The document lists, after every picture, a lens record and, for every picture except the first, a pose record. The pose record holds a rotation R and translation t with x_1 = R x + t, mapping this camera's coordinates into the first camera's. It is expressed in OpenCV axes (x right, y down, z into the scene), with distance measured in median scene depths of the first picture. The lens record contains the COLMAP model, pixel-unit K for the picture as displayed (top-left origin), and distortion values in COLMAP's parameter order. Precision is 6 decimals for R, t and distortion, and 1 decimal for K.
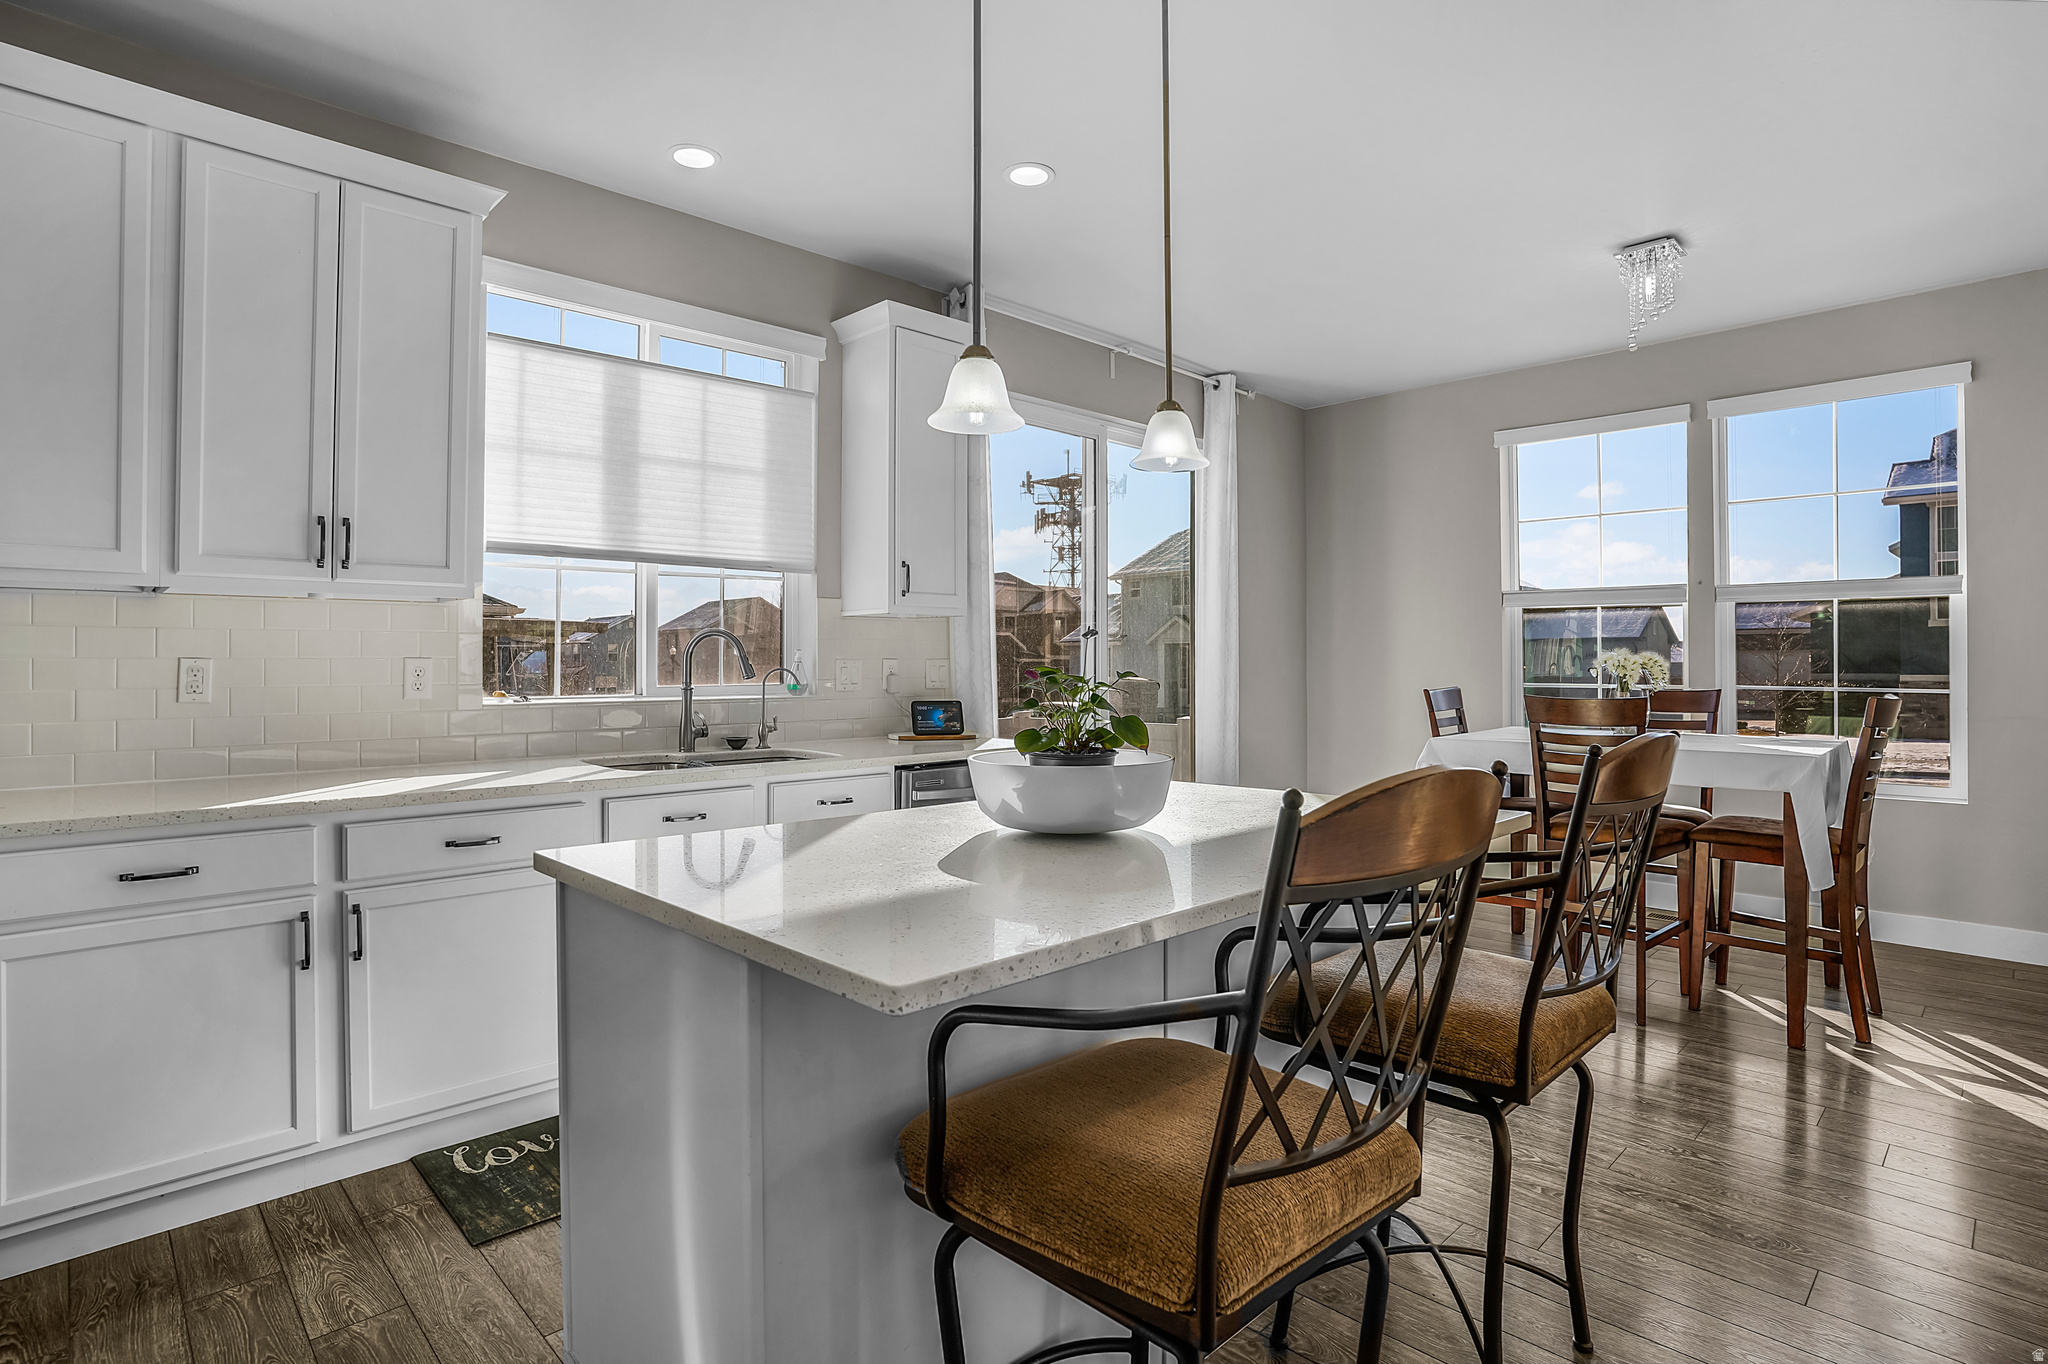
lens RADIAL K [[1030.4, 0, 1043.5], [0, 1030.4, 647.4], [0, 0, 1]] dist [-0.024730, 0.006036]
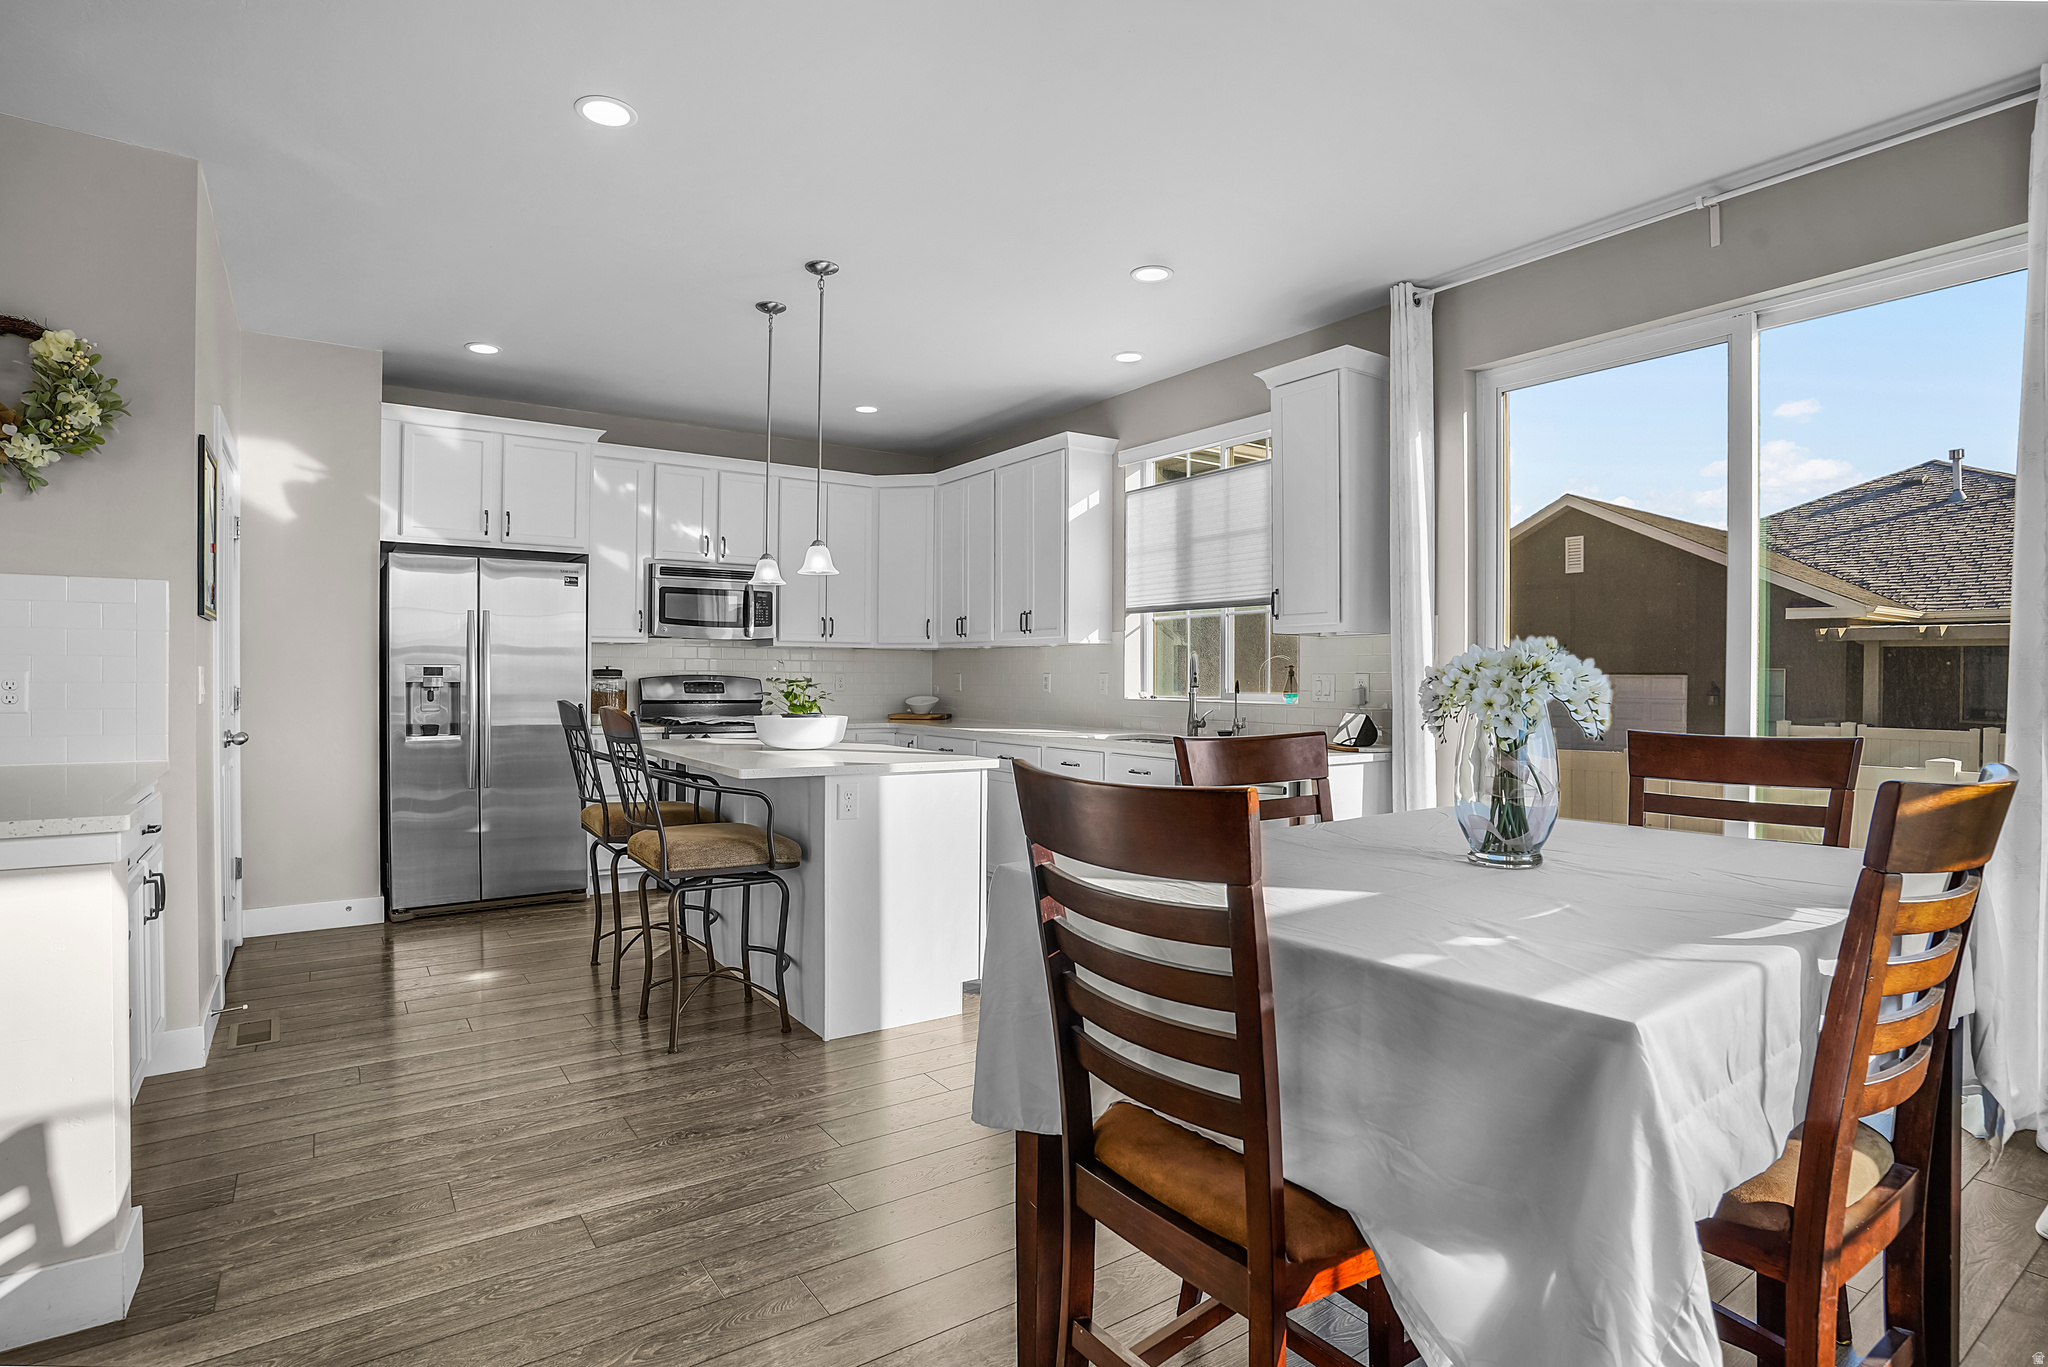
lens RADIAL K [[1030.4, 0, 1017.4], [0, 1030.4, 679.2], [0, 0, 1]] dist [-0.024730, 0.006036]
pose [[-0.144864, 0.001886, -0.989450, 1.141545], [0.004255, 0.999990, 0.001283, 0.016662], [0.989442, -0.004024, -0.144870, 0.952408]]
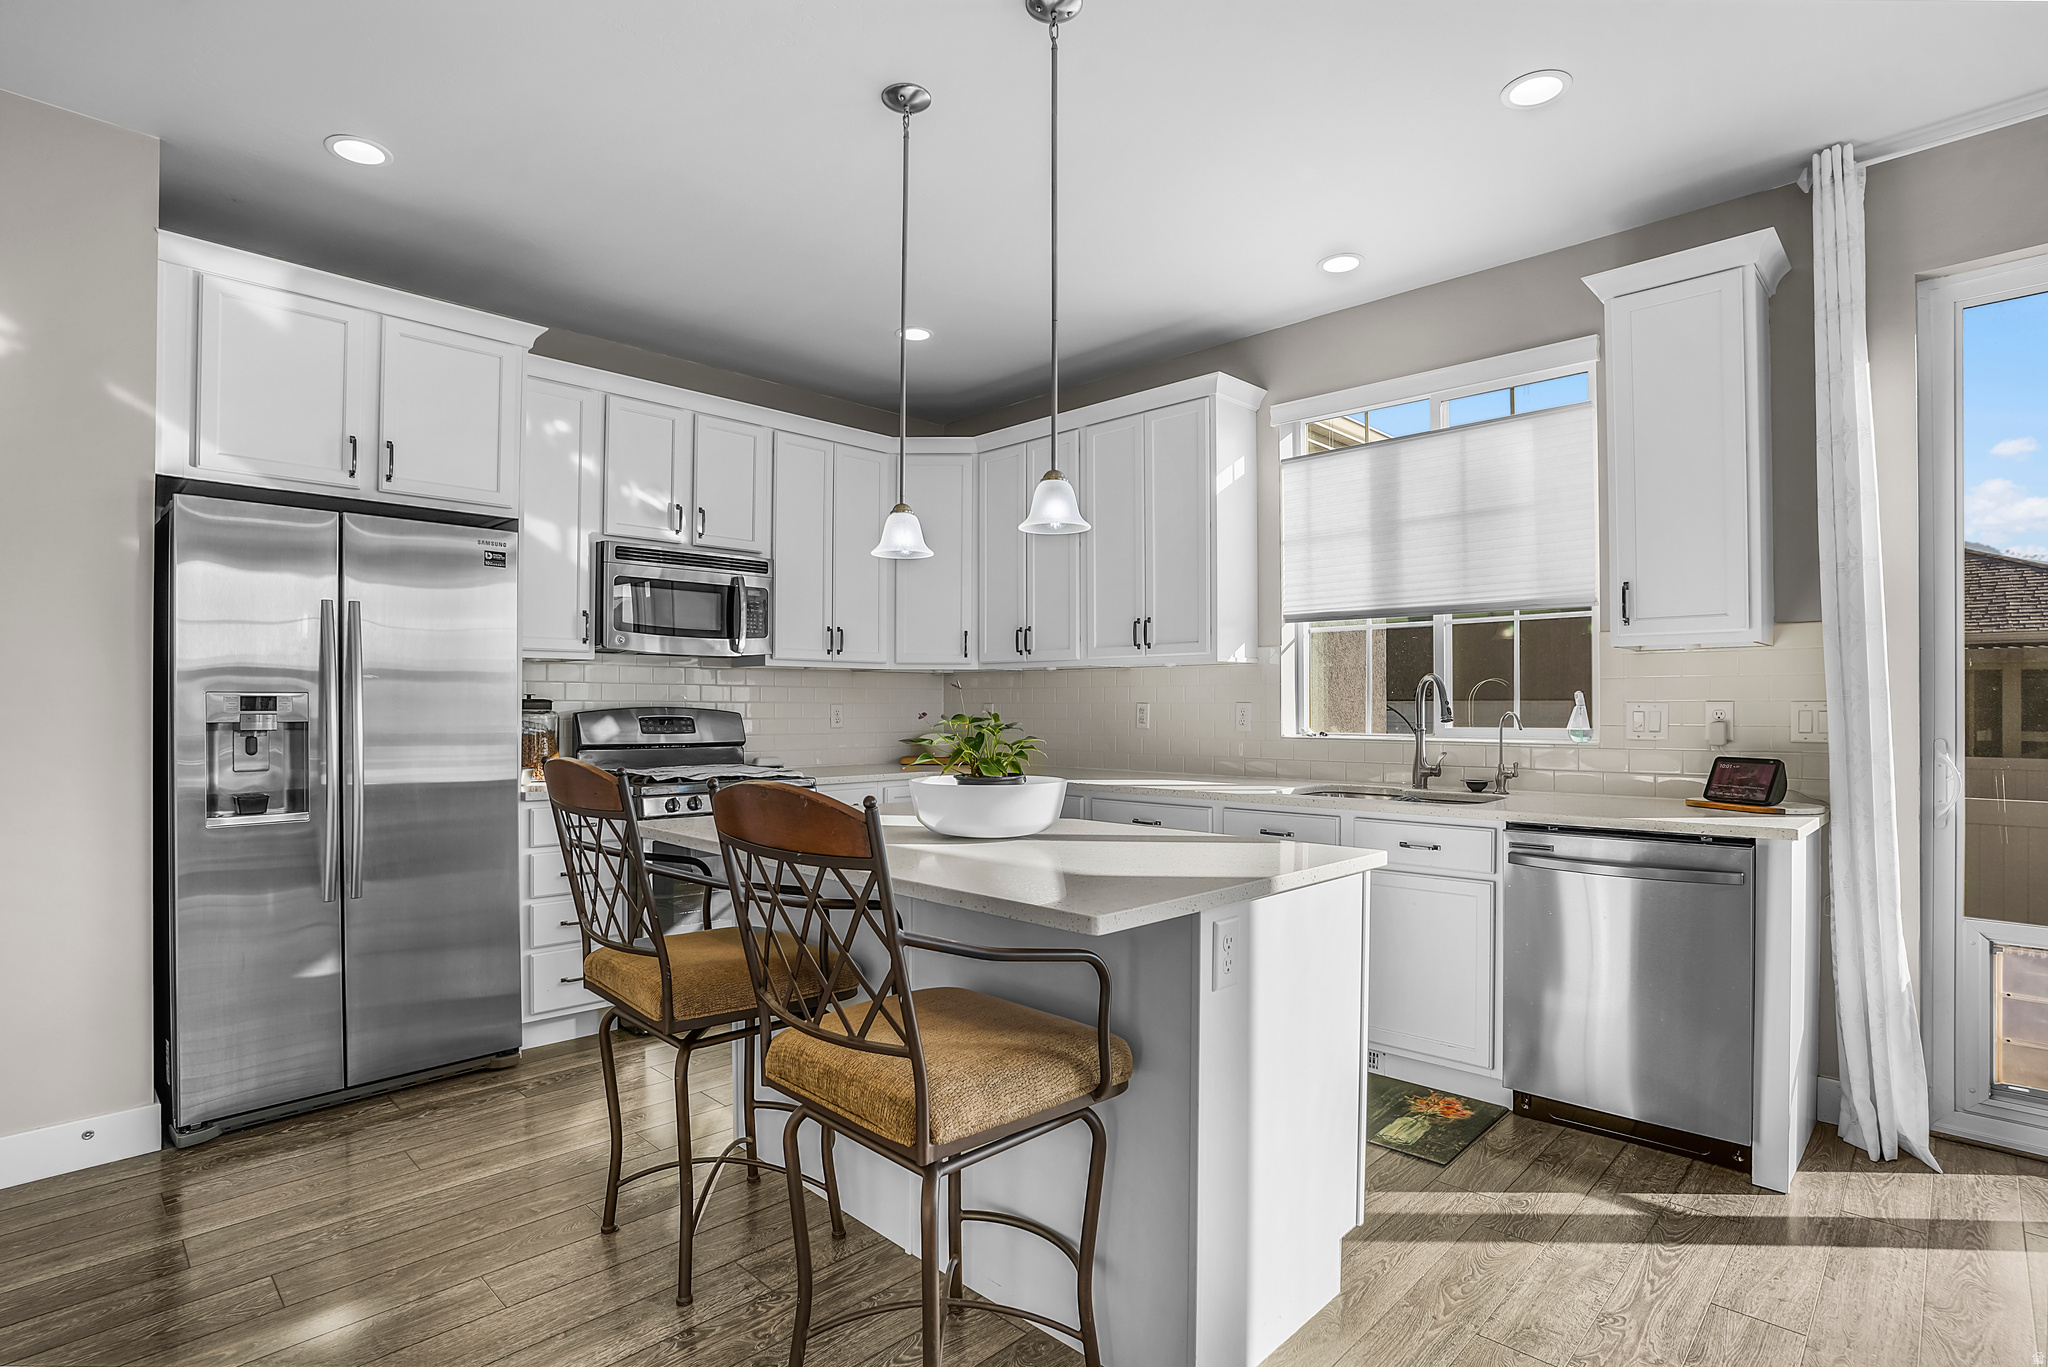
lens RADIAL K [[1030.4, 0, 1037.1], [0, 1030.4, 695.6], [0, 0, 1]] dist [-0.024730, 0.006036]
pose [[0.038345, -0.009847, -0.999216, 0.708351], [0.008164, 0.999921, -0.009540, 0.011309], [0.999231, -0.007792, 0.038422, 0.550616]]
